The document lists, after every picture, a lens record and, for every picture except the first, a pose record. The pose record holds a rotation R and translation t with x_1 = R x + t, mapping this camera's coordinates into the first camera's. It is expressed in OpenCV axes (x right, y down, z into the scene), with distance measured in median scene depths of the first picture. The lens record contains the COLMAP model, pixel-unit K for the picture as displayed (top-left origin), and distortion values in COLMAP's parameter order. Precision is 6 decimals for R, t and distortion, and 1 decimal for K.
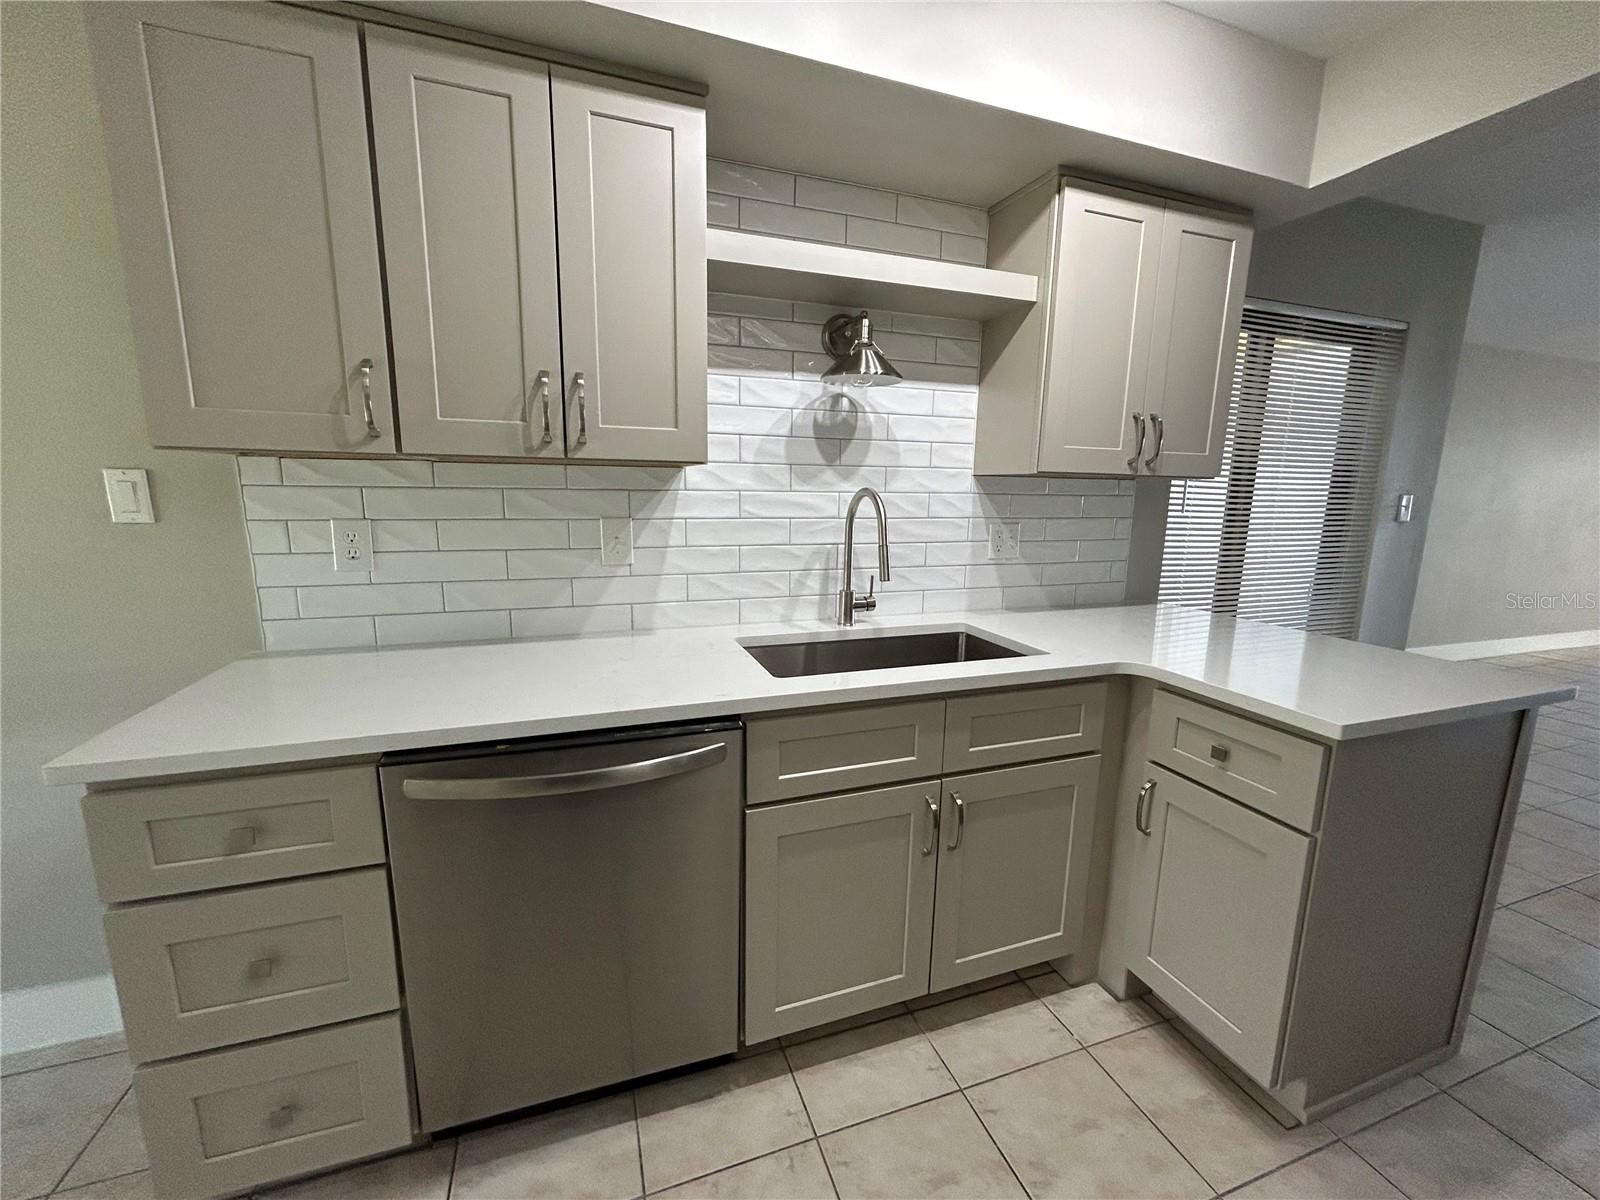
lens RADIAL K [[641.6, 0, 800.3], [0, 641.6, 592.7], [0, 0, 1]] dist [-0.000384, 0.000026]
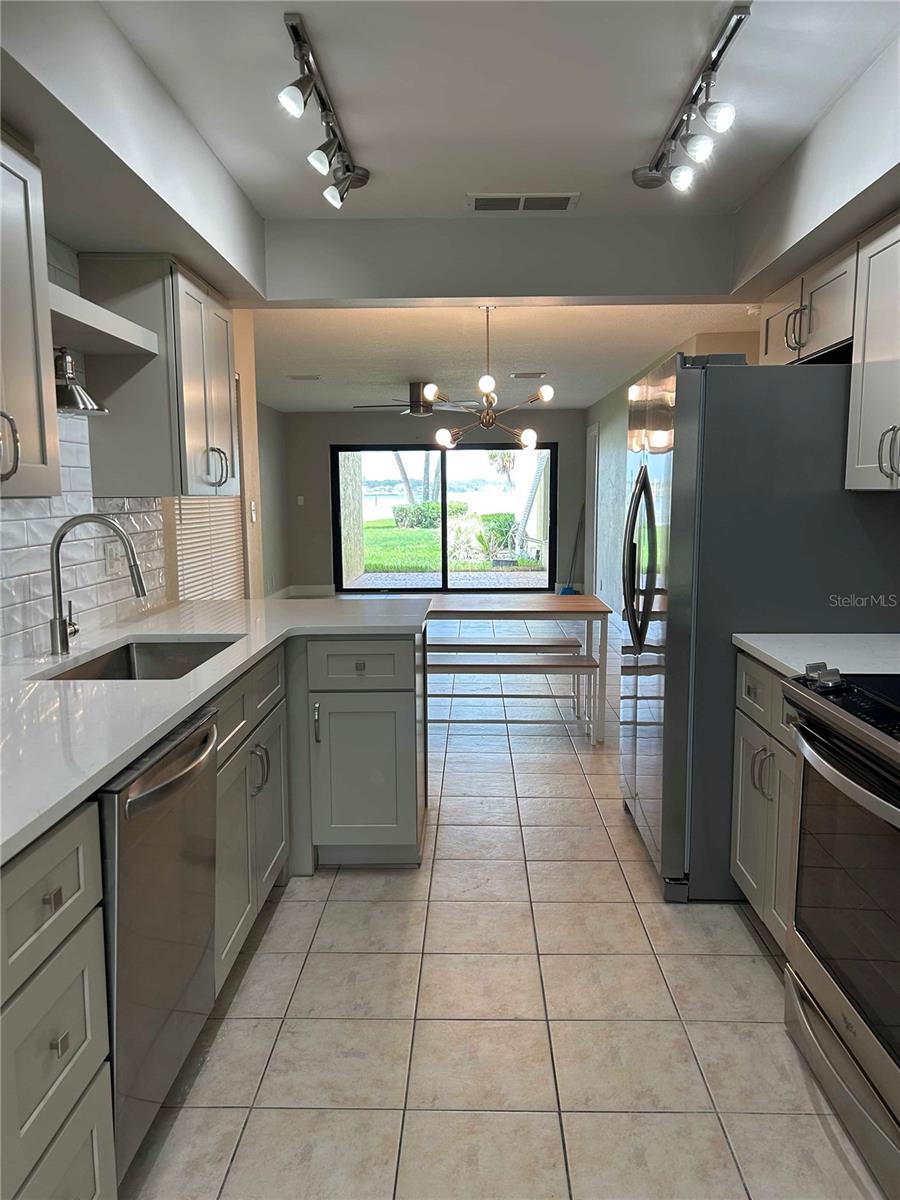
lens RADIAL K [[896.7, 0, 447.4], [0, 896.7, 604.7], [0, 0, 1]] dist [0.052042, -0.003645]
pose [[0.363134, -0.137343, 0.921559, -1.107993], [0.173645, 0.981724, 0.077887, -0.035968], [-0.915413, 0.131740, 0.380346, -0.077043]]
